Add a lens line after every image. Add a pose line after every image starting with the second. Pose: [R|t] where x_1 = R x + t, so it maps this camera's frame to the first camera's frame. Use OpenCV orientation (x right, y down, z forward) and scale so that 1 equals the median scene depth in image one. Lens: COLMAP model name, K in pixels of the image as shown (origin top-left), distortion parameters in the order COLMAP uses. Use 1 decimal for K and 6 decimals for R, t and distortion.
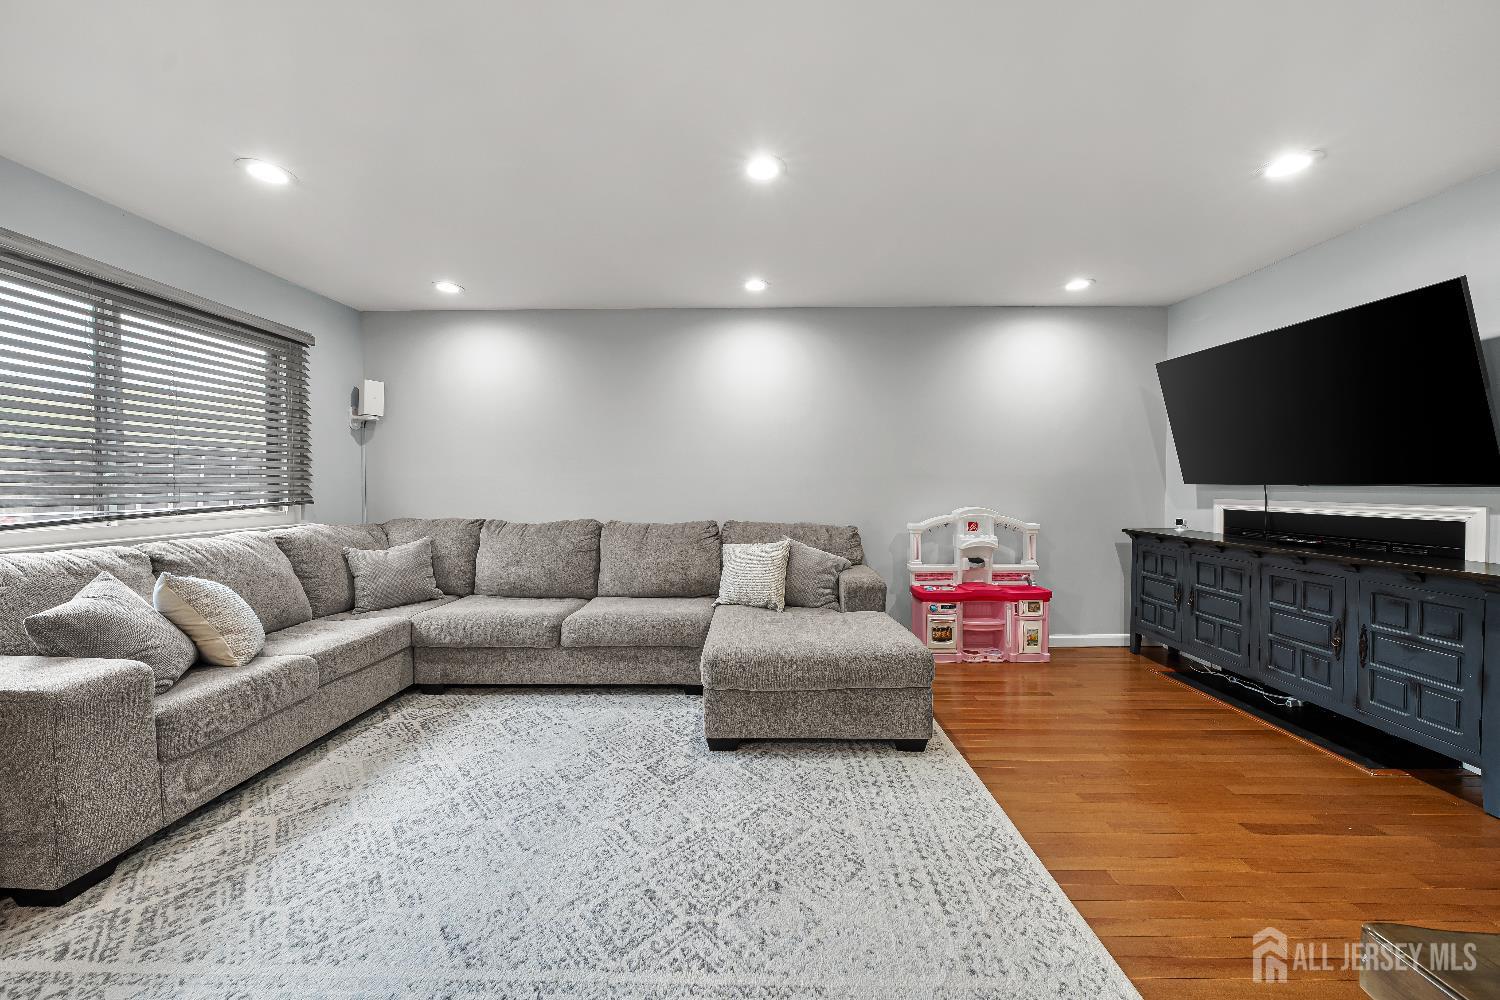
lens RADIAL K [[508.9, 0, 748.6], [0, 508.9, 498.0], [0, 0, 1]] dist [-0.001735, -0.000095]
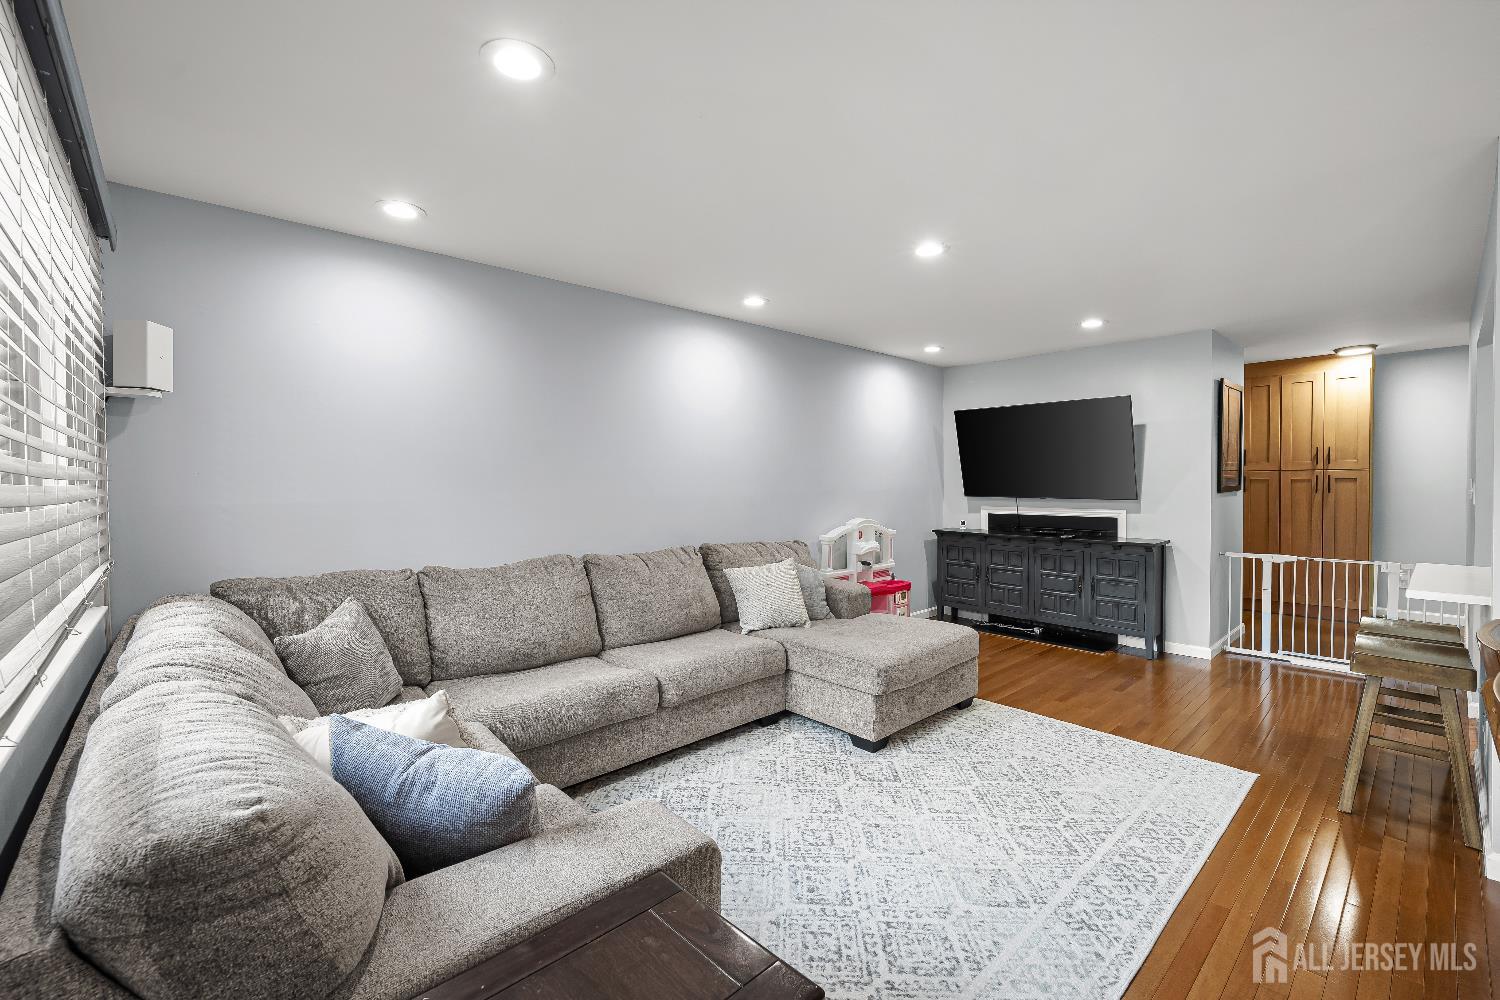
lens RADIAL K [[628.5, 0, 745.1], [0, 628.5, 499.3], [0, 0, 1]] dist [0.001174, 0.000118]
pose [[0.733898, -0.021210, 0.678928, -0.834058], [0.021753, 0.999734, 0.007718, -0.047986], [-0.678911, 0.009105, 0.734164, 0.129667]]
